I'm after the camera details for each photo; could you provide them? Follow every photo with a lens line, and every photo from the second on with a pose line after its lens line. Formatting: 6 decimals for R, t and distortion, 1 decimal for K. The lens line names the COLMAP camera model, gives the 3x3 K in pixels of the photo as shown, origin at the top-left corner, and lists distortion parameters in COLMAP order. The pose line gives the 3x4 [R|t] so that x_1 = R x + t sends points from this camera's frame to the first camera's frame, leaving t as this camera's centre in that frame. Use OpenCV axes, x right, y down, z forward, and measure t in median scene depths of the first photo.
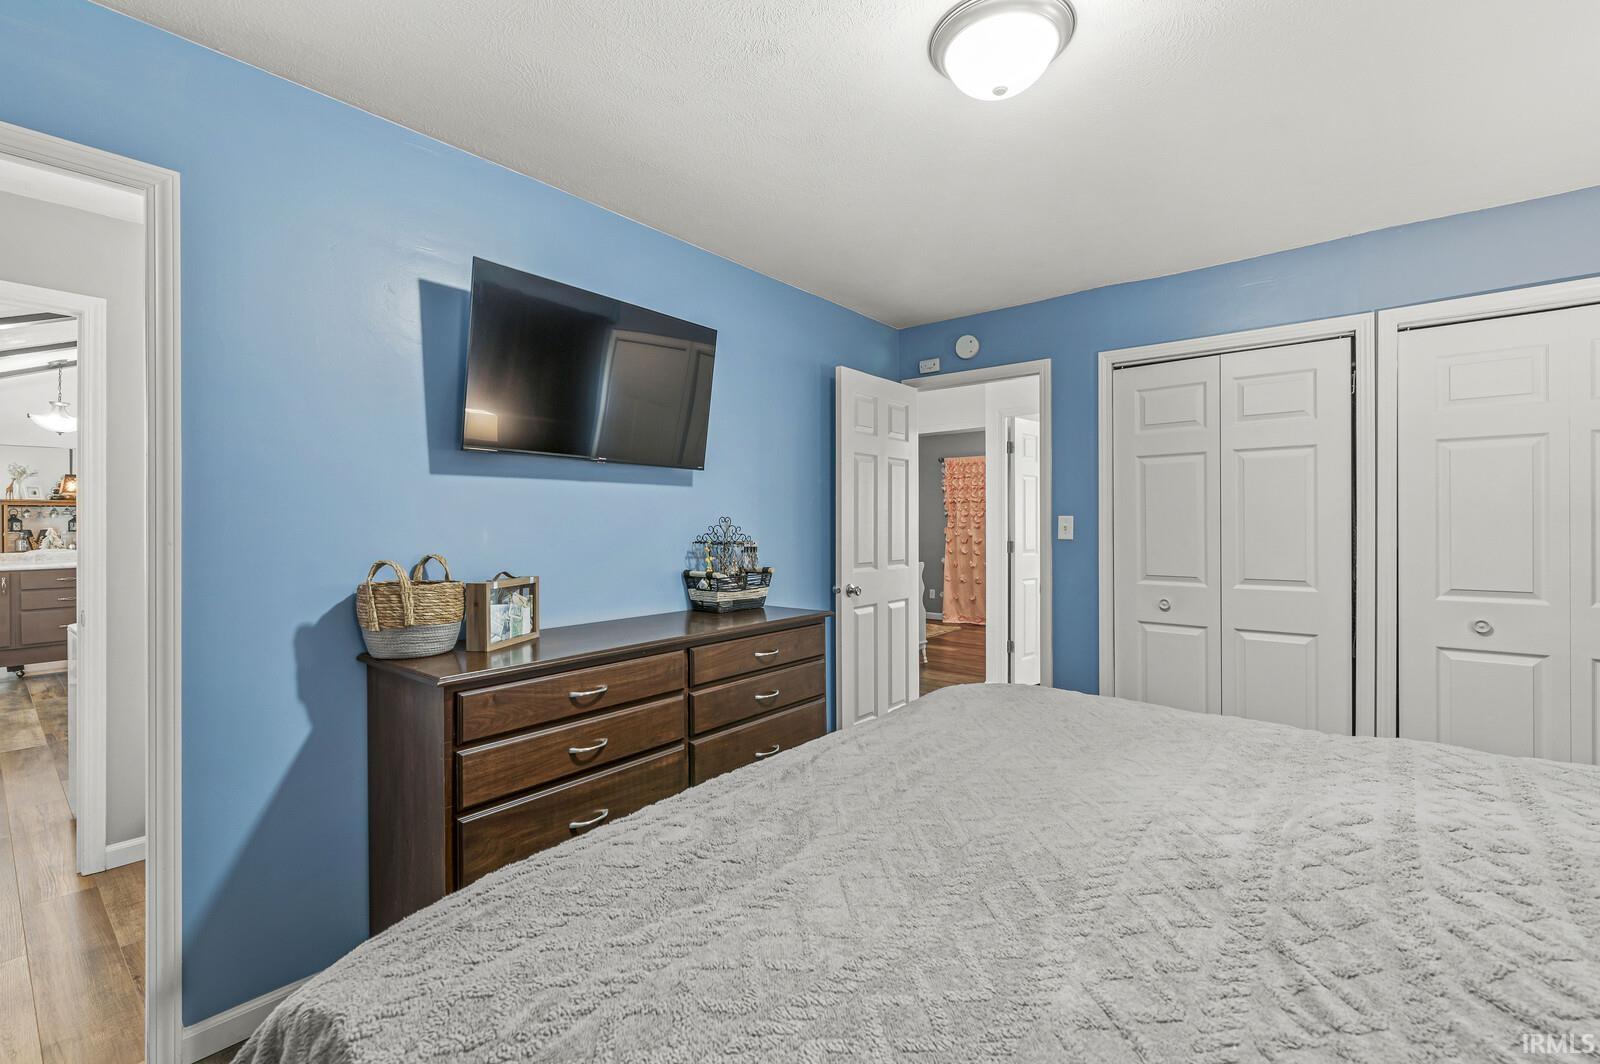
lens RADIAL K [[691.5, 0, 800.0], [0, 691.5, 532.0], [0, 0, 1]] dist [0.001111, -0.000078]
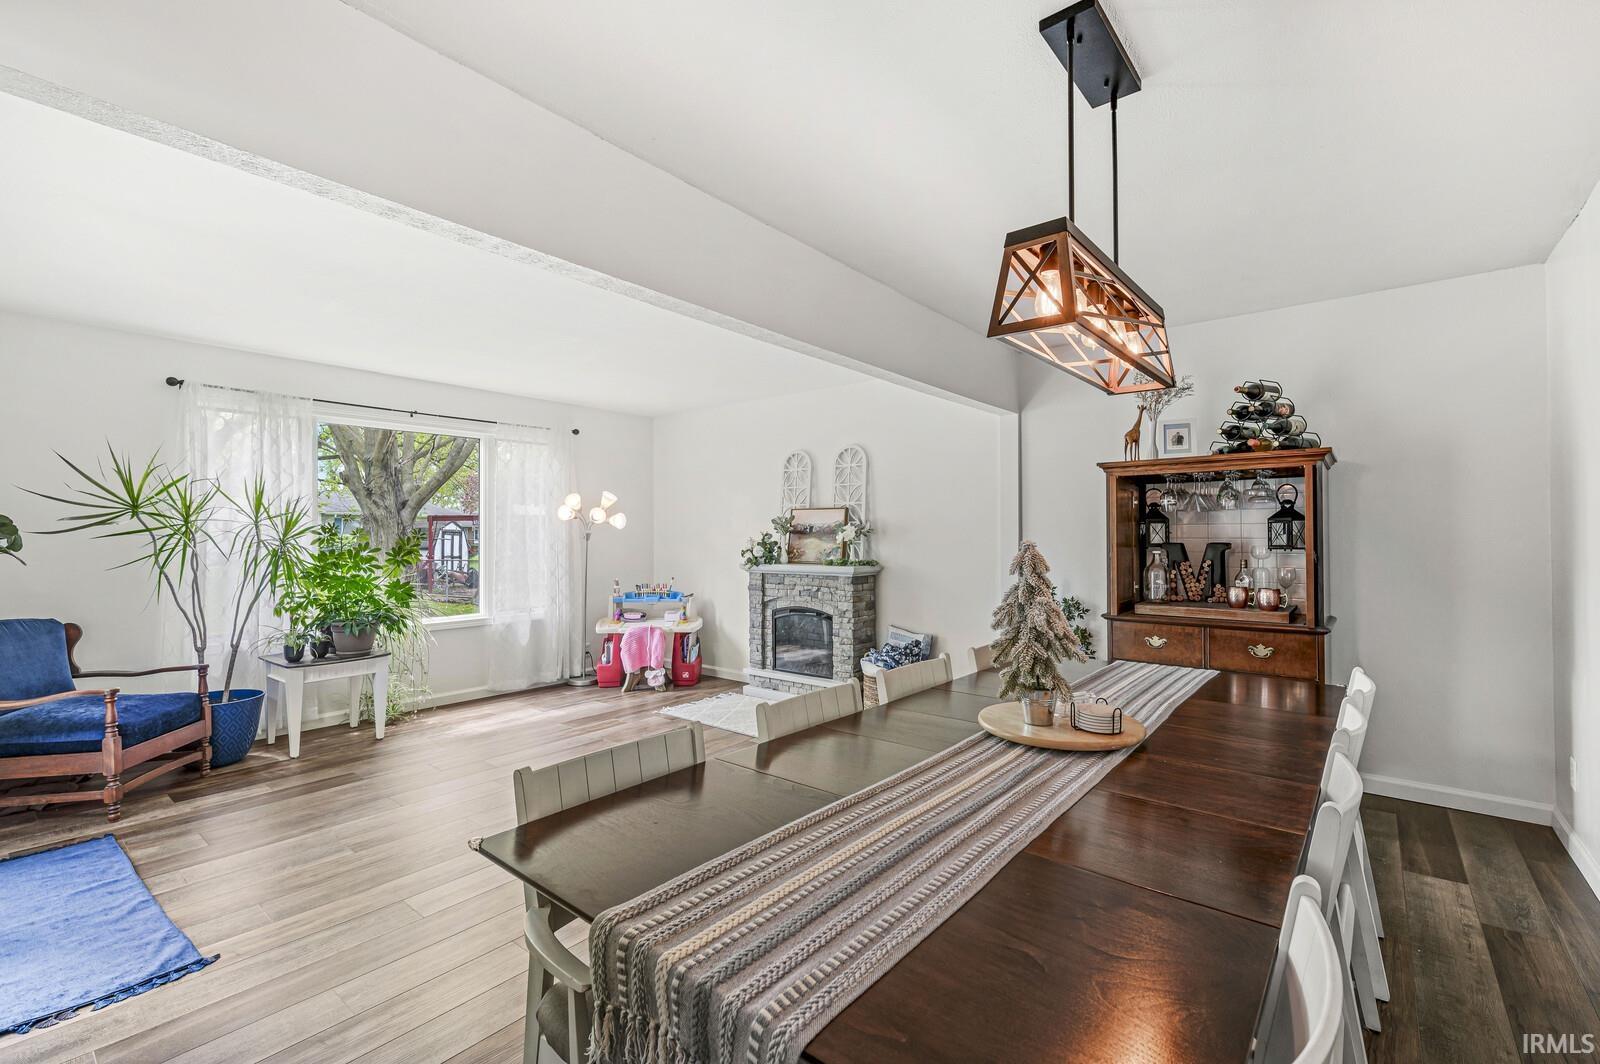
lens RADIAL K [[691.5, 0, 800.0], [0, 691.5, 532.0], [0, 0, 1]] dist [0.001111, -0.000078]
pose [[-0.001658, -0.005161, -0.999985, -0.752134], [-0.003877, 0.999979, -0.005155, -0.006276], [0.999991, 0.003868, -0.001678, 0.807377]]
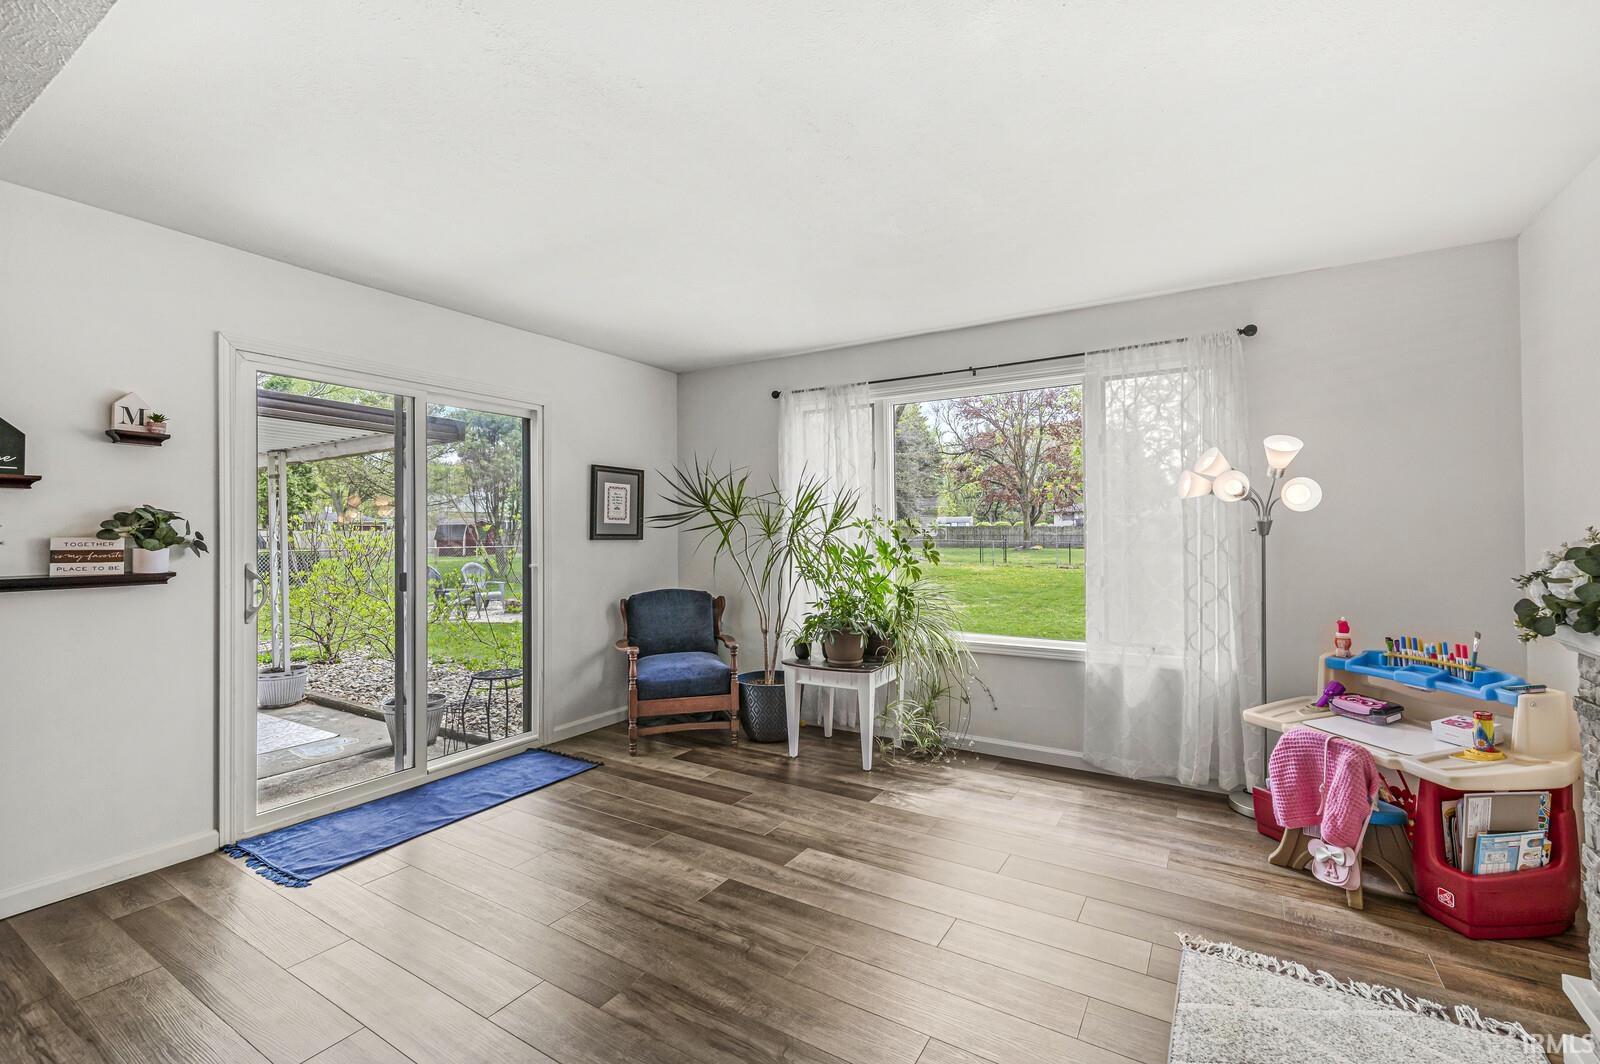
lens RADIAL K [[691.5, 0, 800.0], [0, 691.5, 532.0], [0, 0, 1]] dist [0.001111, -0.000078]
pose [[-0.991347, 0.003736, -0.131213, -1.196770], [0.002980, 0.999978, 0.005958, -0.005249], [0.131232, 0.005515, -0.991336, 0.922992]]
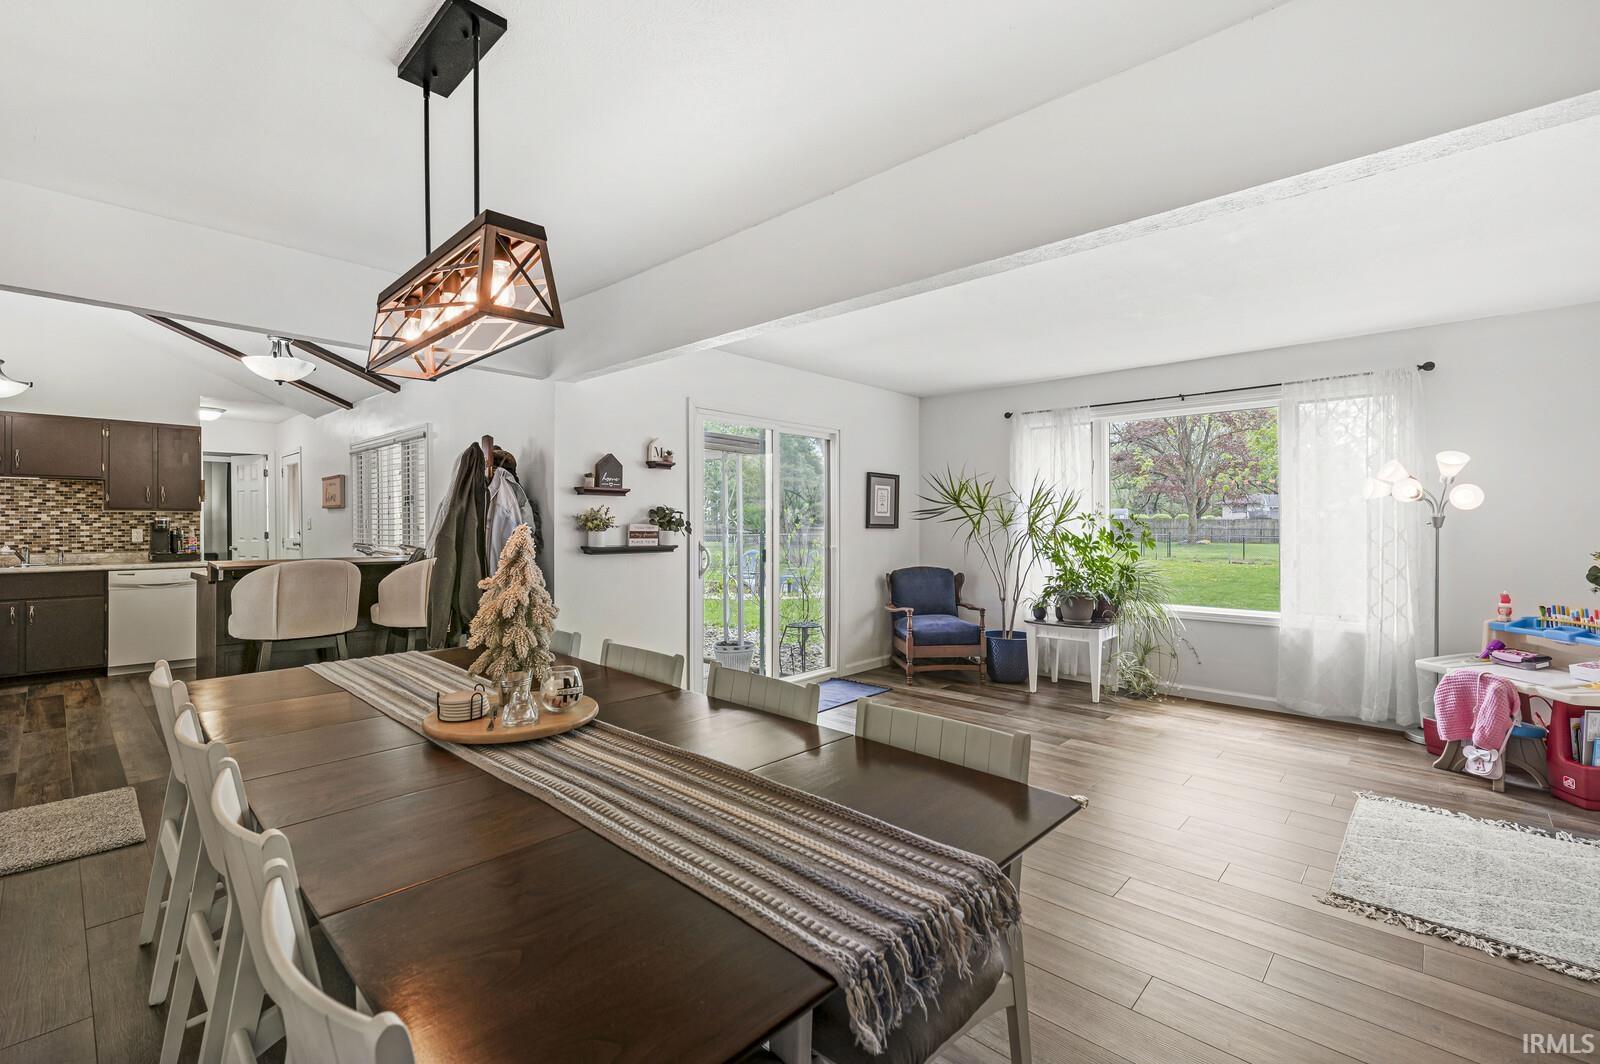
lens RADIAL K [[698.2, 0, 799.1], [0, 698.2, 528.9], [0, 0, 1]] dist [0.001187, 0.000264]
pose [[-0.998255, -0.002357, 0.059001, -1.075779], [-0.001557, 0.999906, 0.013603, -0.005603], [-0.059028, 0.013487, -0.998165, 1.102574]]
